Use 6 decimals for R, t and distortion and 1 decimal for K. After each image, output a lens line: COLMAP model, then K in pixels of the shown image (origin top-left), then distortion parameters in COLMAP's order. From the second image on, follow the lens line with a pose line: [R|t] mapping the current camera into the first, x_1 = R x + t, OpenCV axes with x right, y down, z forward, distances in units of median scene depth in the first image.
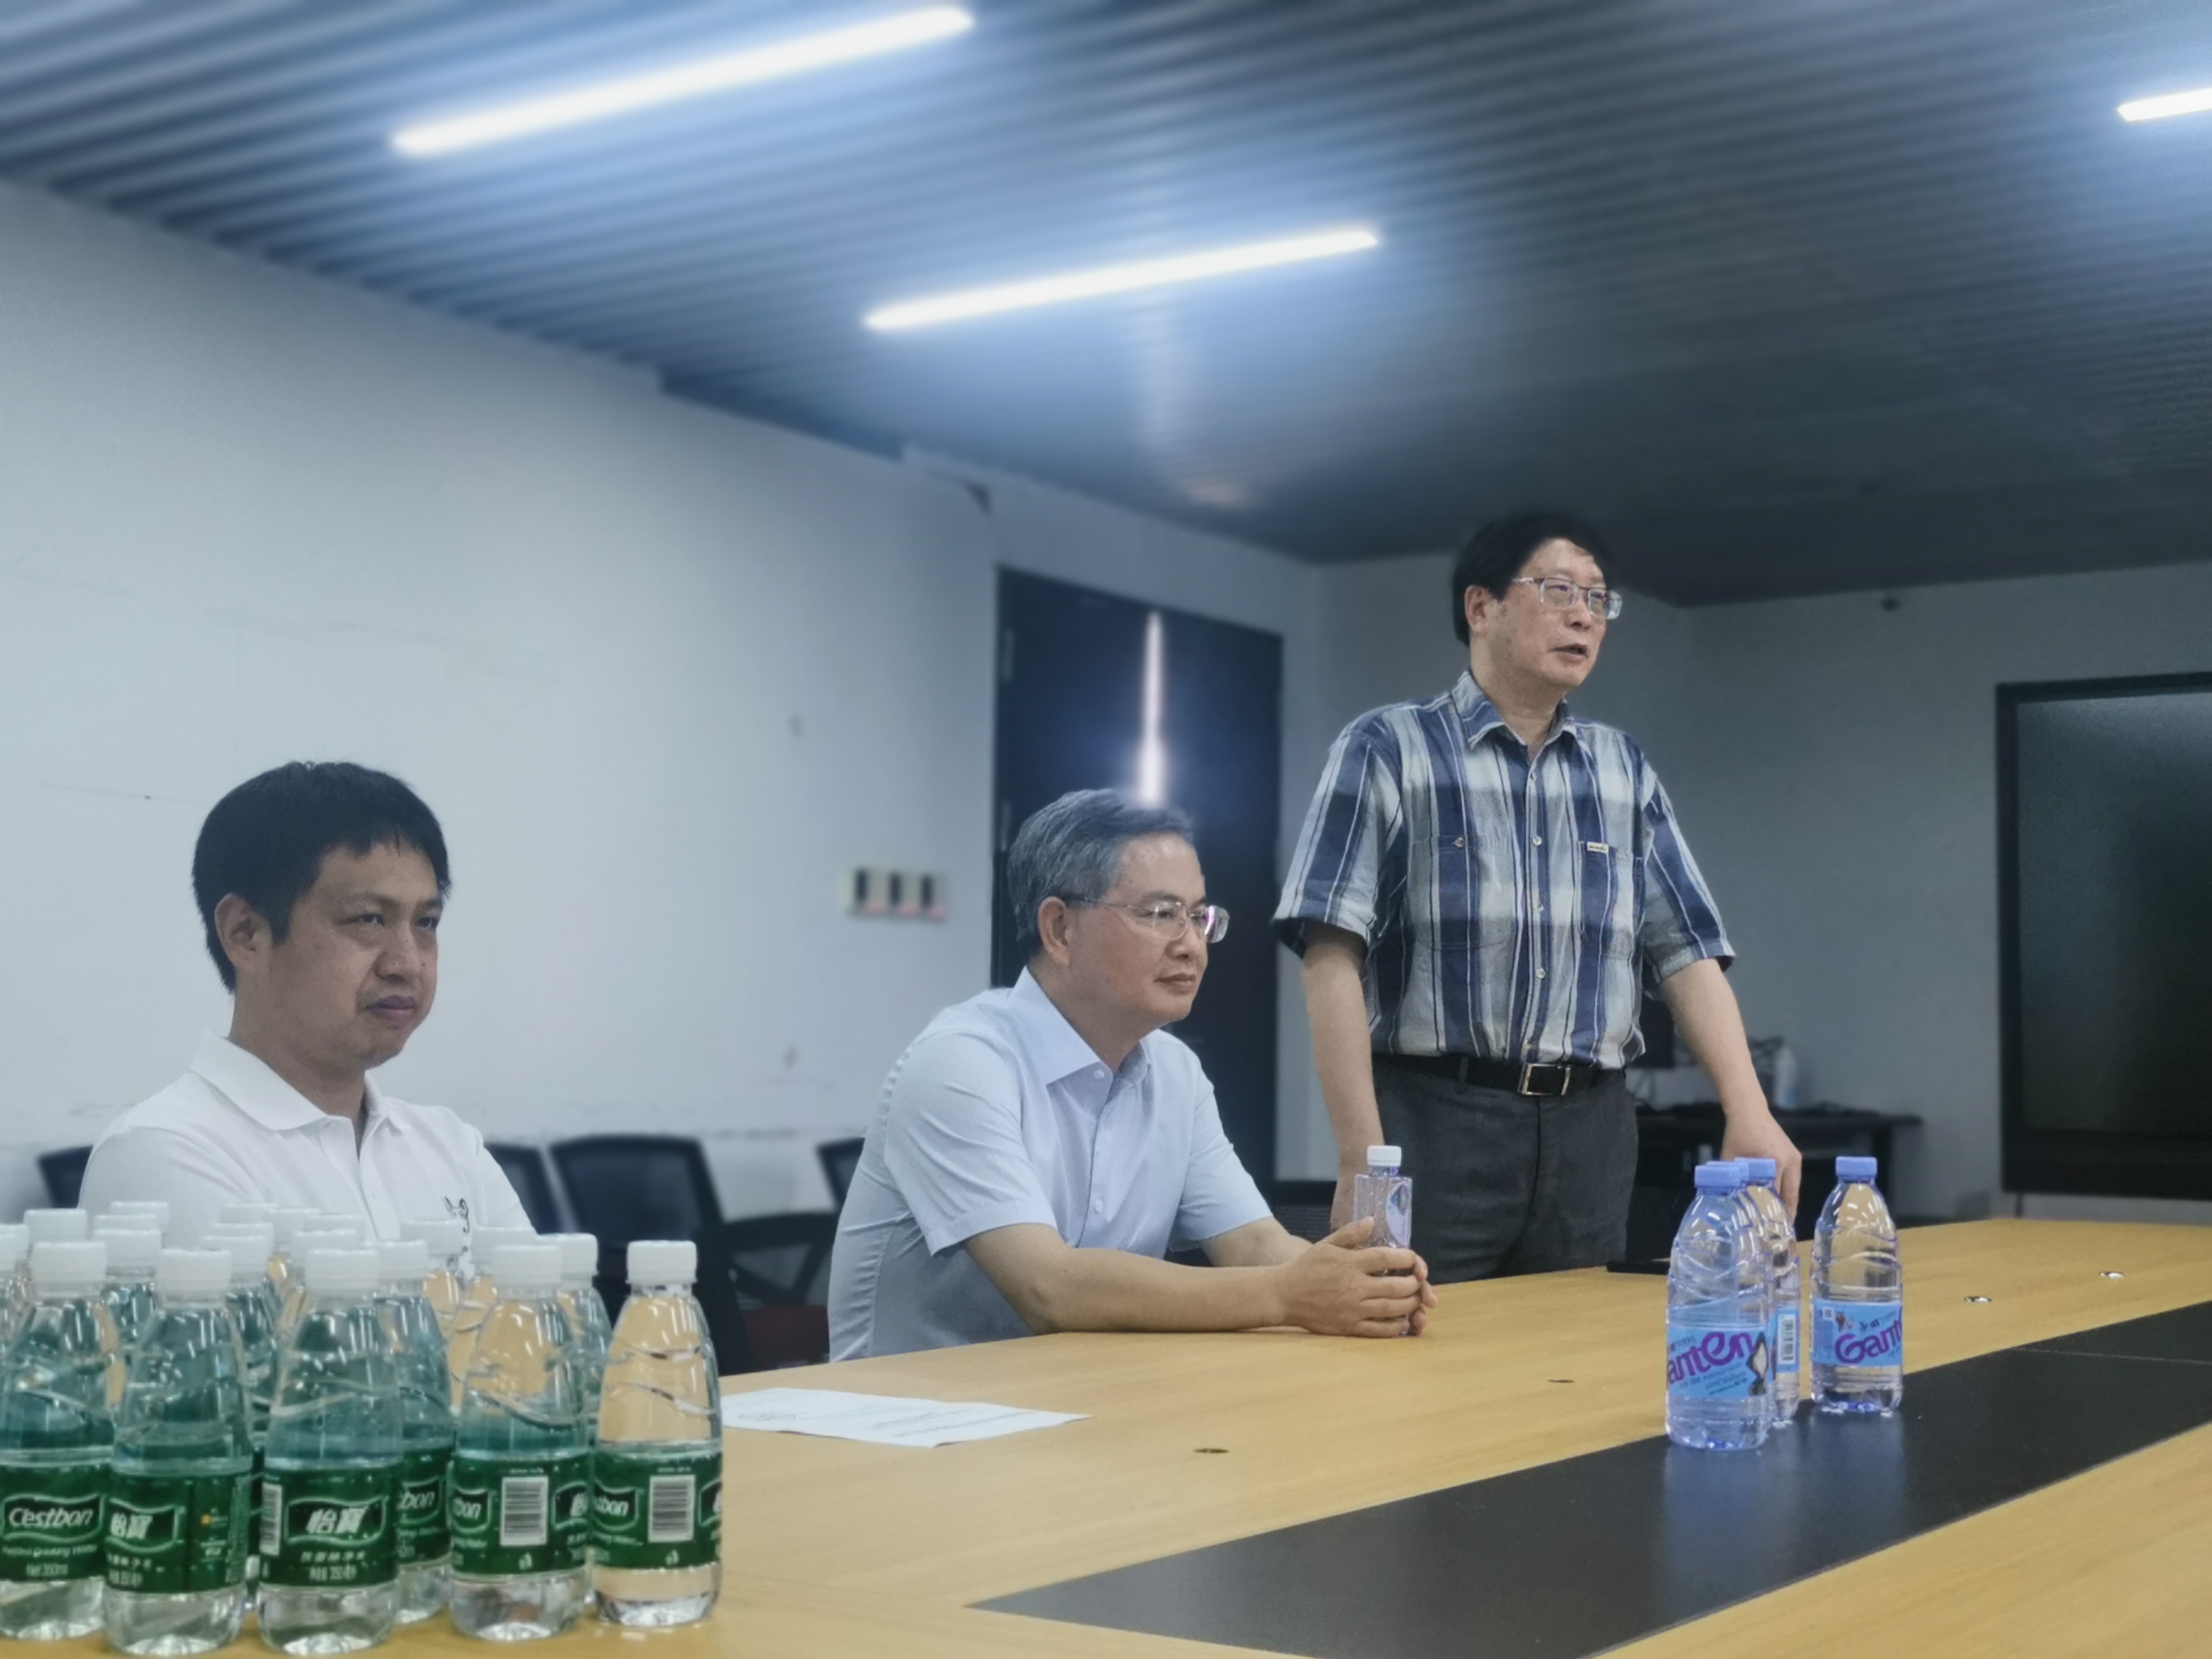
lens RADIAL K [[2912.6, 0, 1106.0], [0, 2912.6, 829.5], [0, 0, 1]] dist [0.004989, 0.061805]
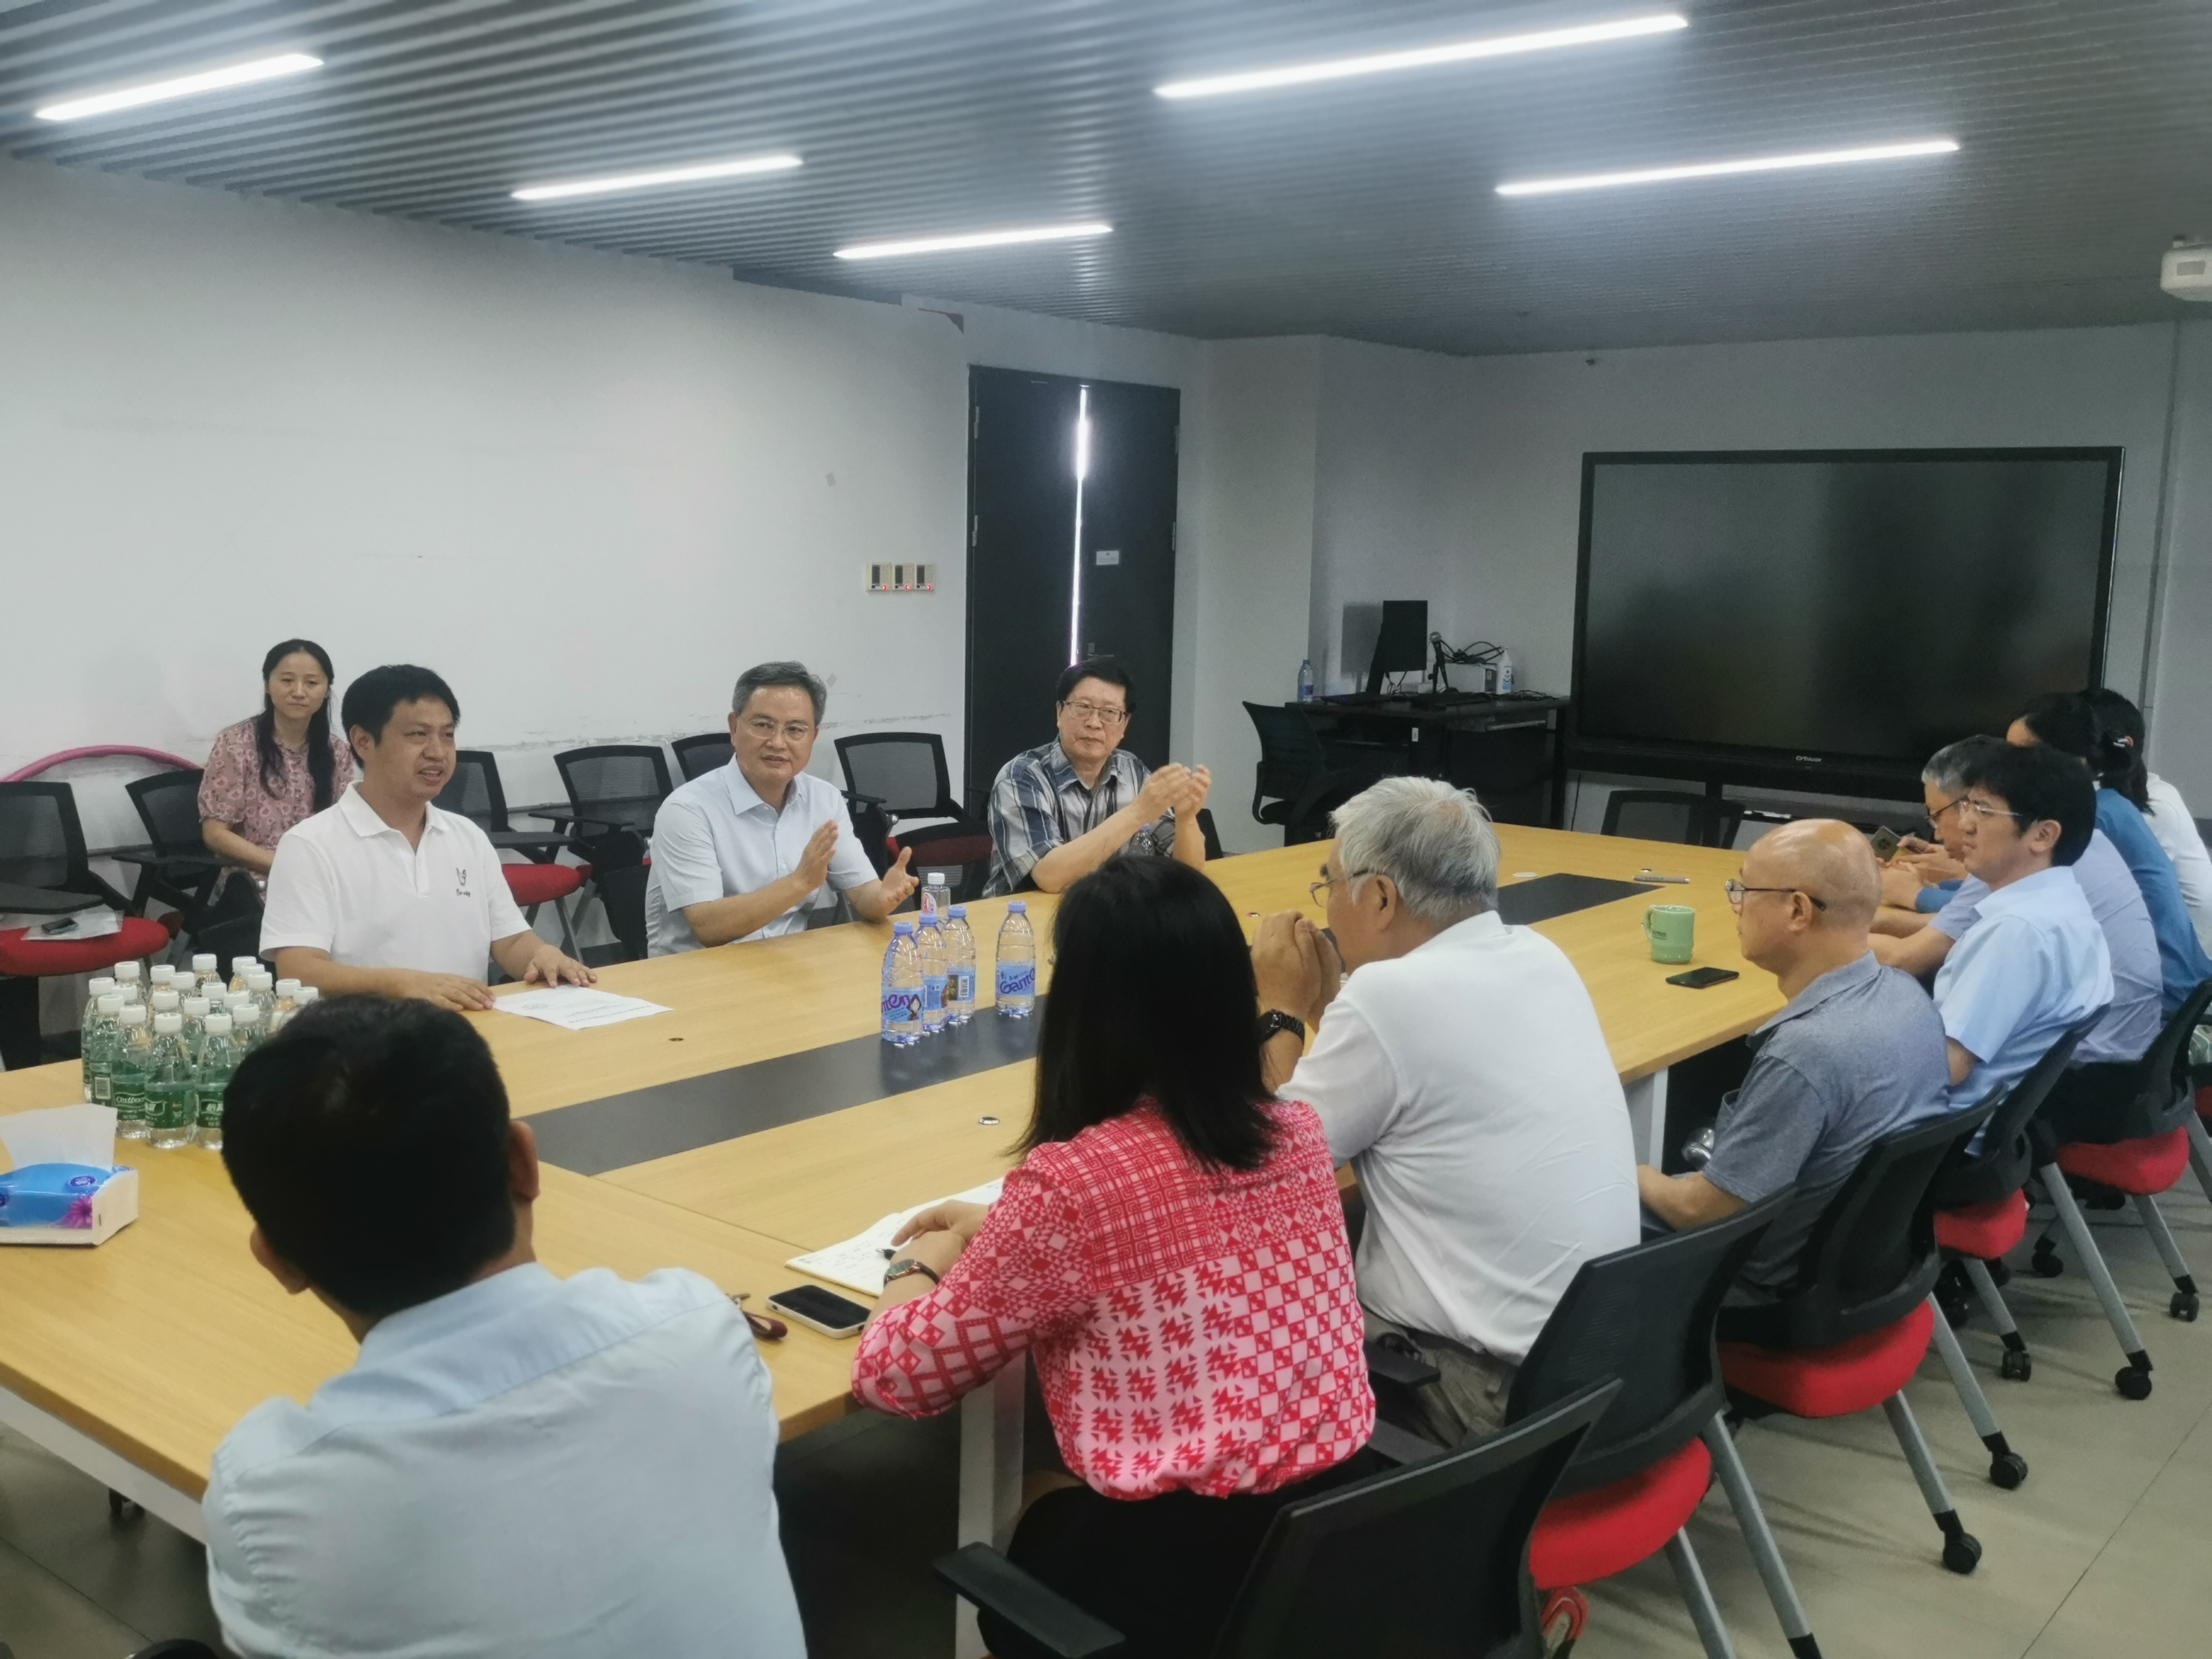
lens RADIAL K [[2111.3, 0, 1106.0], [0, 2111.3, 829.5], [0, 0, 1]] dist [0.048313, 0.001465]
pose [[0.995491, 0.023123, -0.091989, 0.778096], [-0.002810, 0.976592, 0.215080, -0.476406], [0.094810, -0.213852, 0.972254, -0.906850]]
